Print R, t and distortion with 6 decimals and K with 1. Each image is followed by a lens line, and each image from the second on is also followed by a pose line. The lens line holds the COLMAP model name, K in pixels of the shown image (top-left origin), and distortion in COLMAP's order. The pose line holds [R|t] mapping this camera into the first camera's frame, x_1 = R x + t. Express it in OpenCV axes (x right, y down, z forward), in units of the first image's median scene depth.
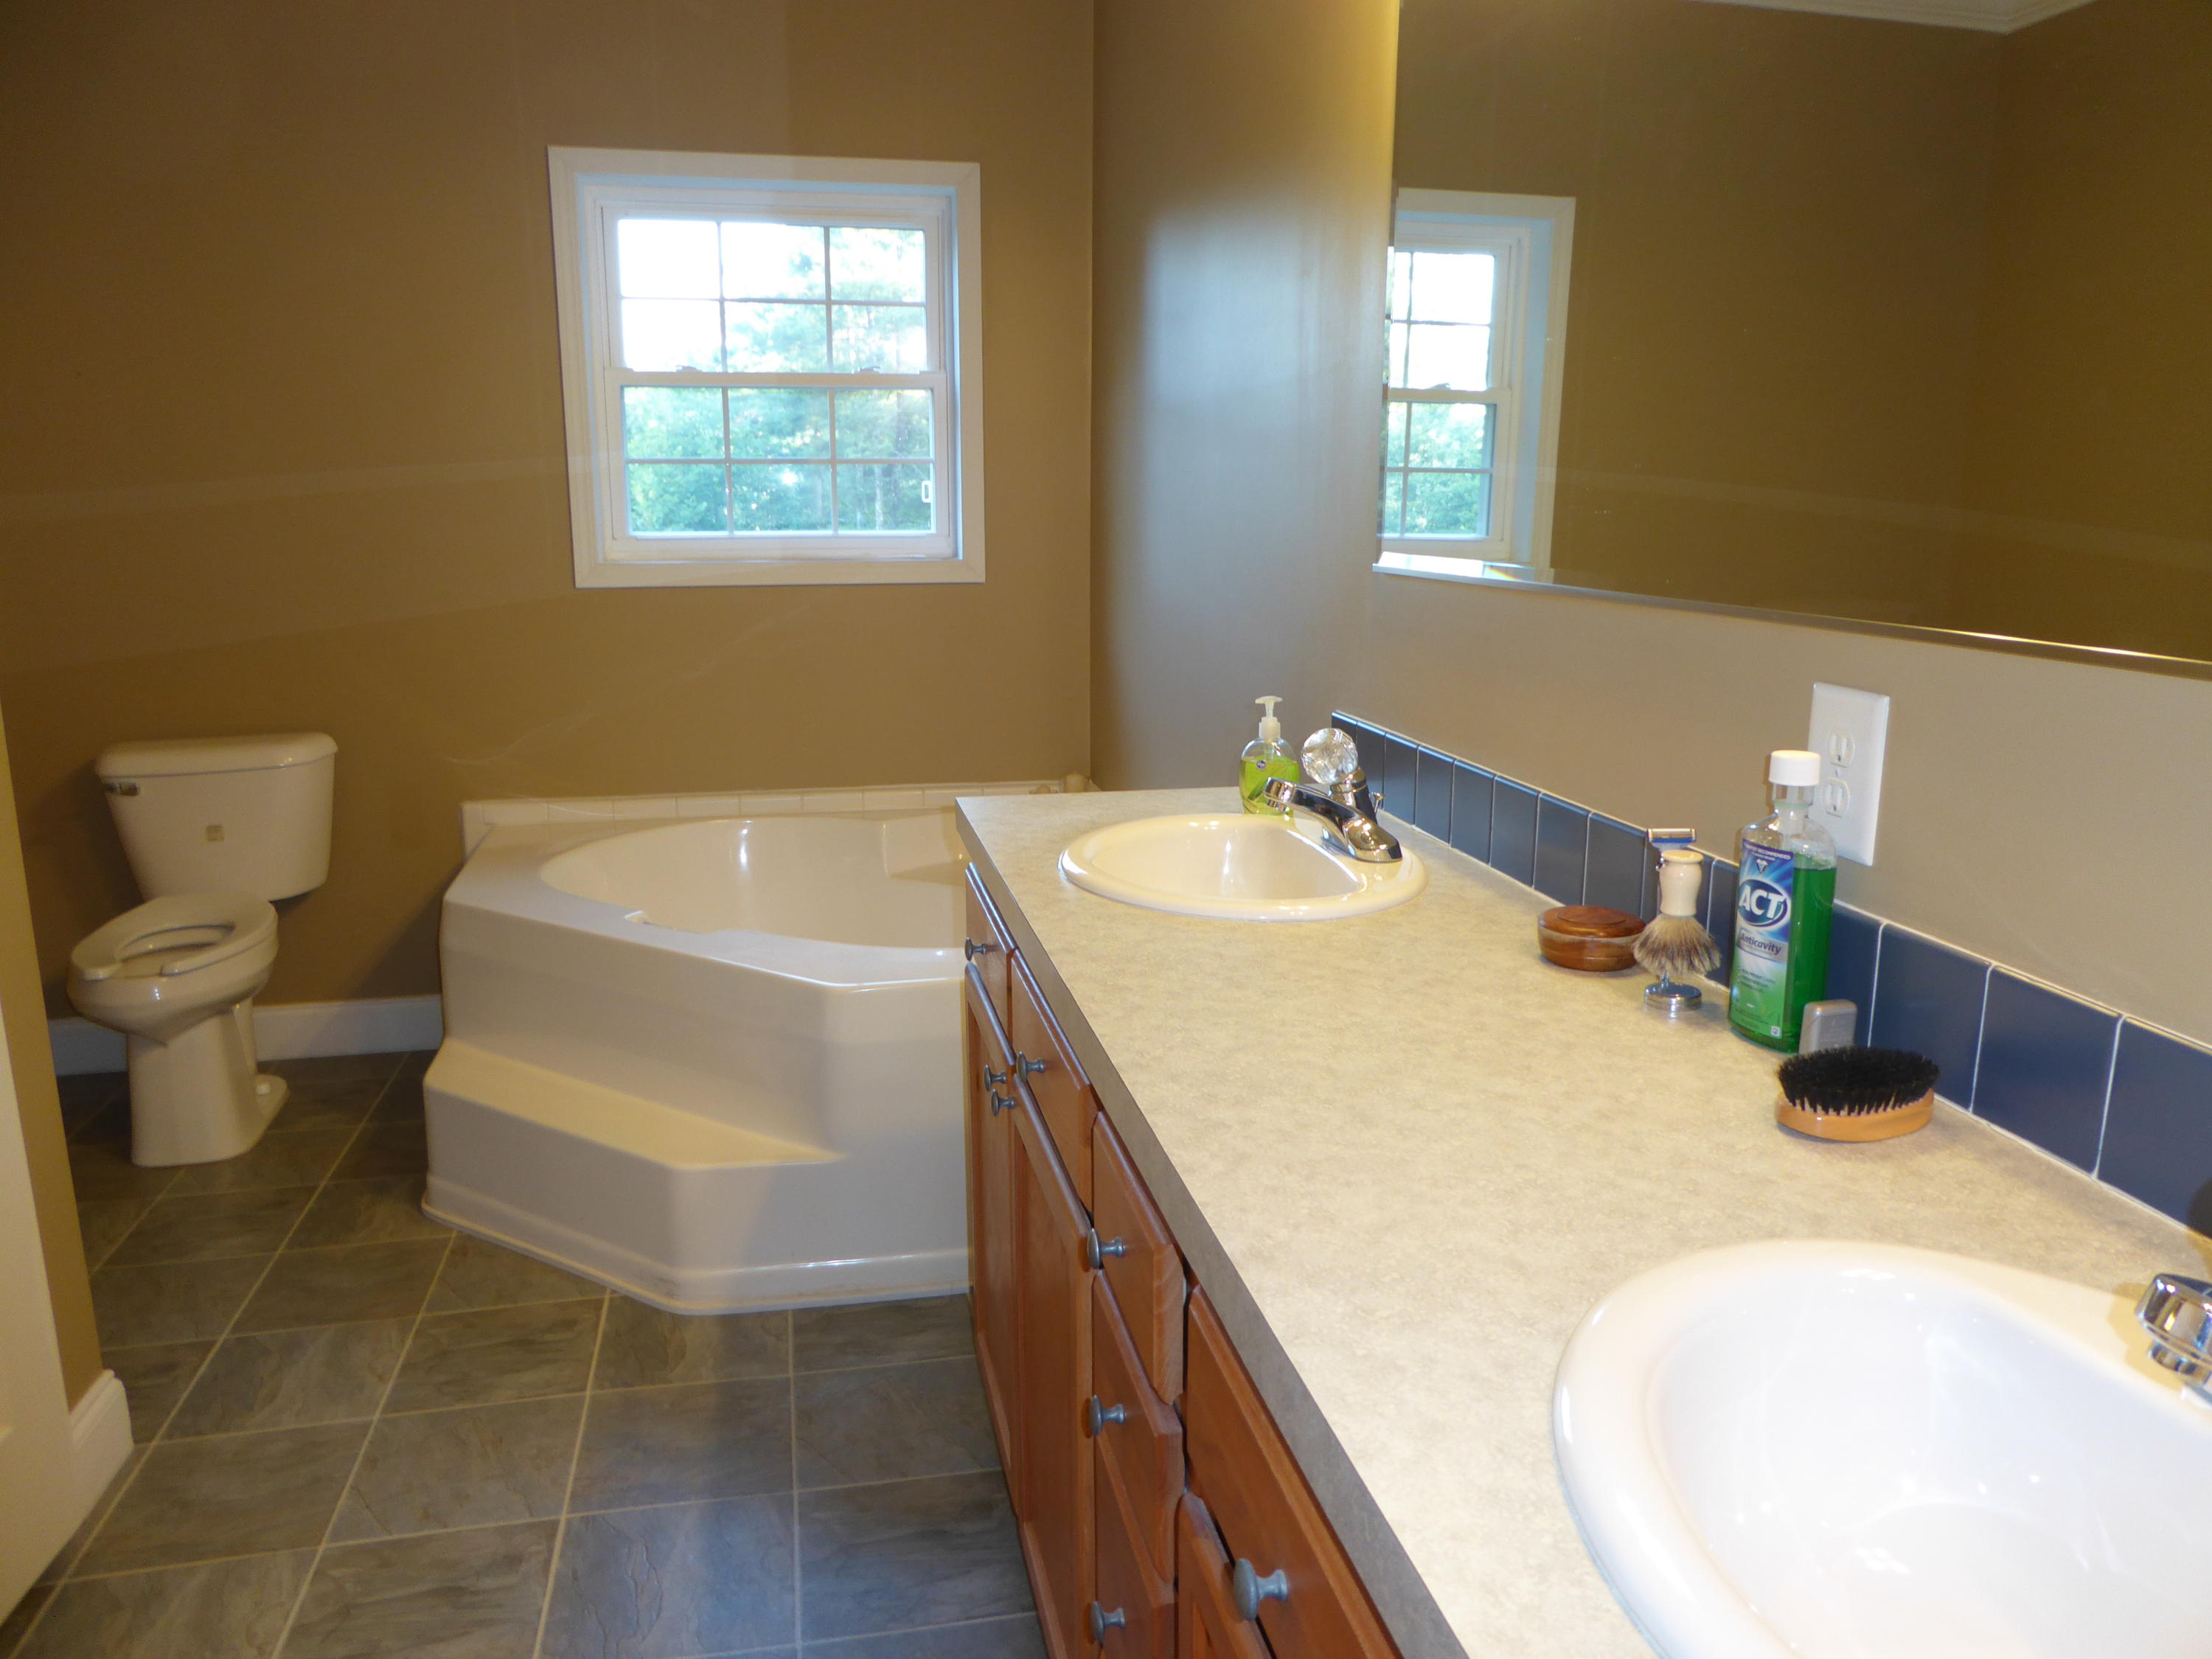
lens RADIAL K [[1574.3, 0, 1102.8], [0, 1574.3, 822.7], [0, 0, 1]] dist [-0.033062, 0.012205]
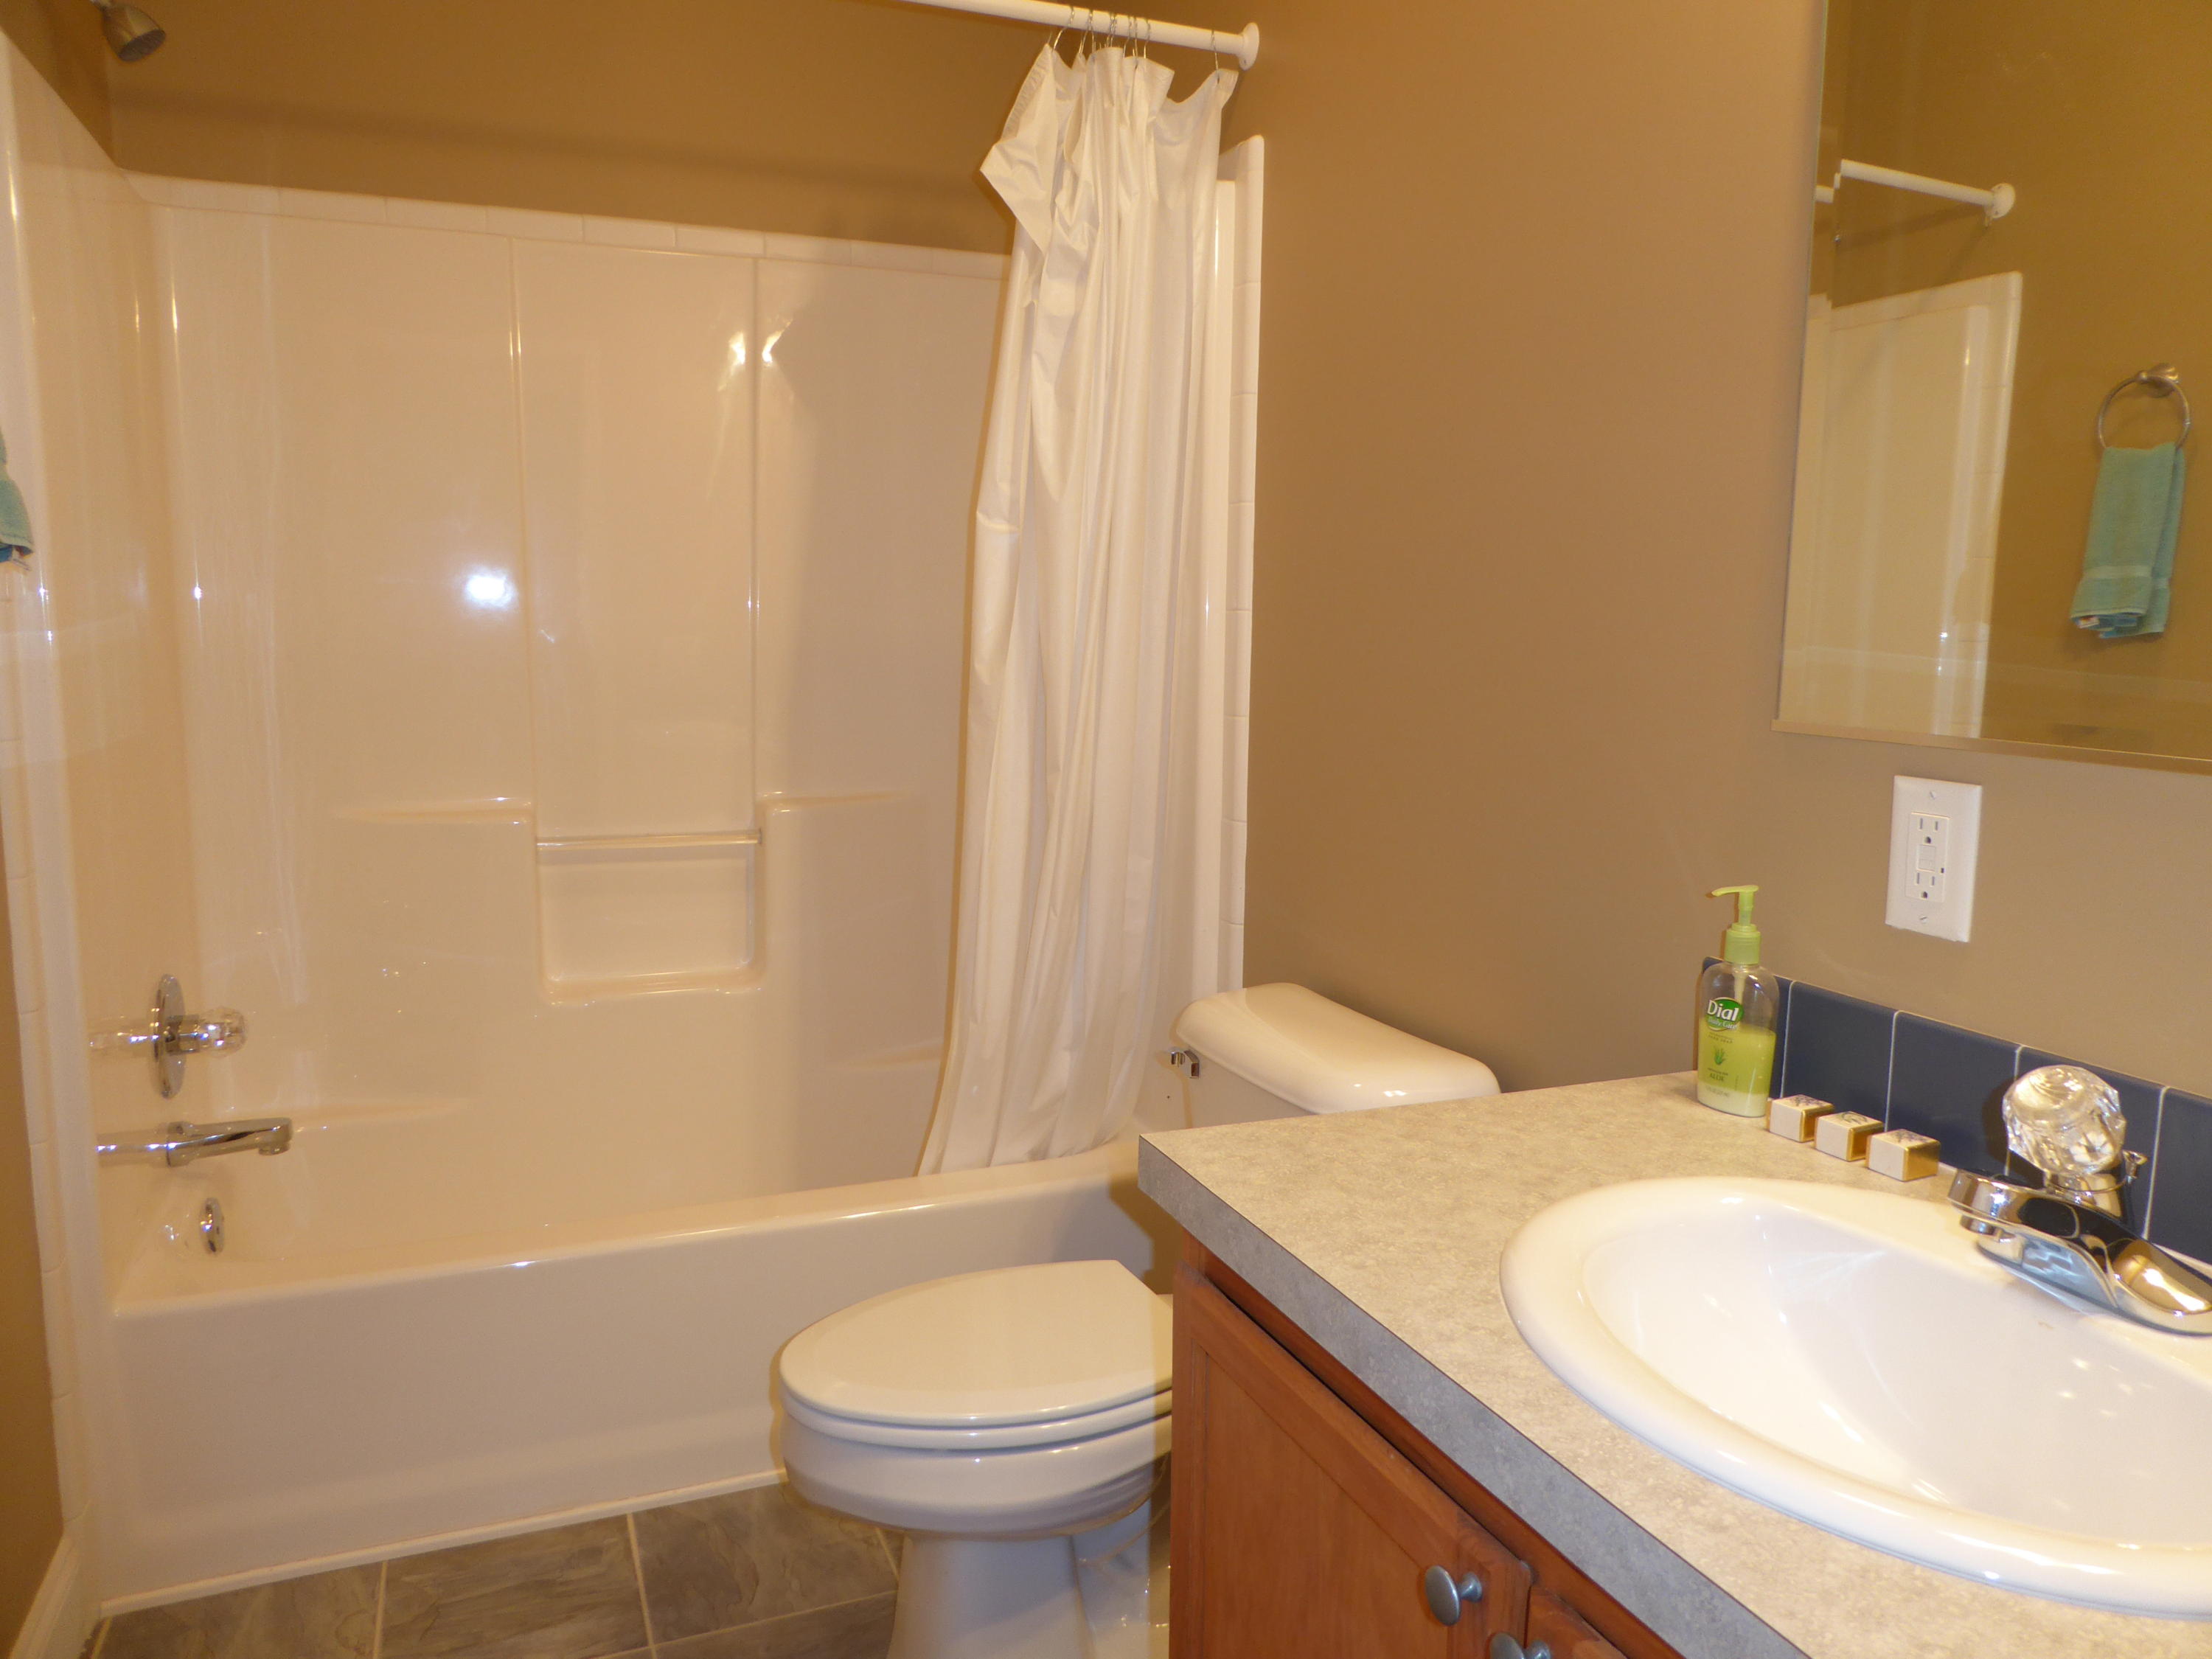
lens RADIAL K [[1574.3, 0, 1102.8], [0, 1574.3, 822.7], [0, 0, 1]] dist [-0.033062, 0.012205]
pose [[-0.982000, 0.011292, -0.188545, 0.884236], [-0.052897, 0.941827, 0.331908, -0.413683], [0.181324, 0.335907, -0.924277, 2.002981]]
